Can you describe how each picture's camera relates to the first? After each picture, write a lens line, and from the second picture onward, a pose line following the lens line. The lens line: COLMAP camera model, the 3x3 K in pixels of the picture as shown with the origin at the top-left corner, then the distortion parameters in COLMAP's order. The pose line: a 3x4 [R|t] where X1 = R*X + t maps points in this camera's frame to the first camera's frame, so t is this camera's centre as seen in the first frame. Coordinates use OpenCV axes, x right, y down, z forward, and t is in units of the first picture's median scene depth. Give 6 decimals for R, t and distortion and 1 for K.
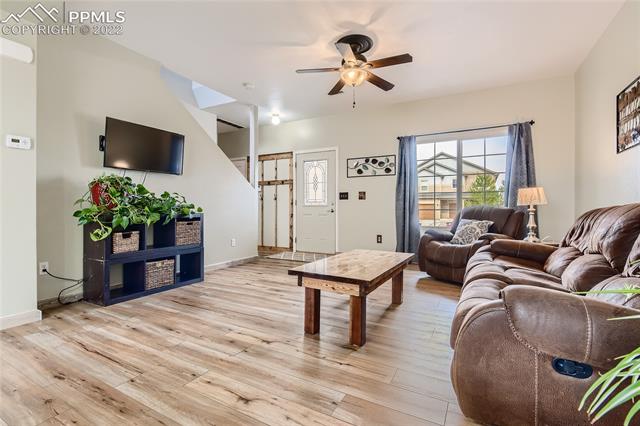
lens RADIAL K [[289.3, 0, 320.0], [0, 289.3, 213.0], [0, 0, 1]] dist [0.000762, -0.001313]
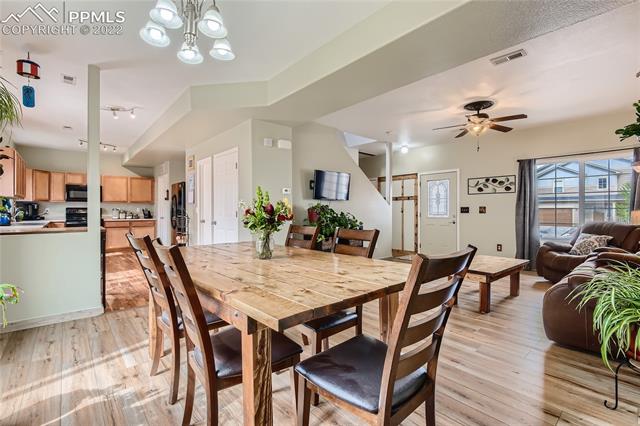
lens RADIAL K [[289.3, 0, 320.0], [0, 289.3, 213.0], [0, 0, 1]] dist [0.000762, -0.001313]
pose [[0.938857, -0.000948, -0.344306, -0.075104], [-0.002782, 0.999943, -0.010338, -0.036774], [0.344296, 0.010663, 0.938801, -0.358684]]
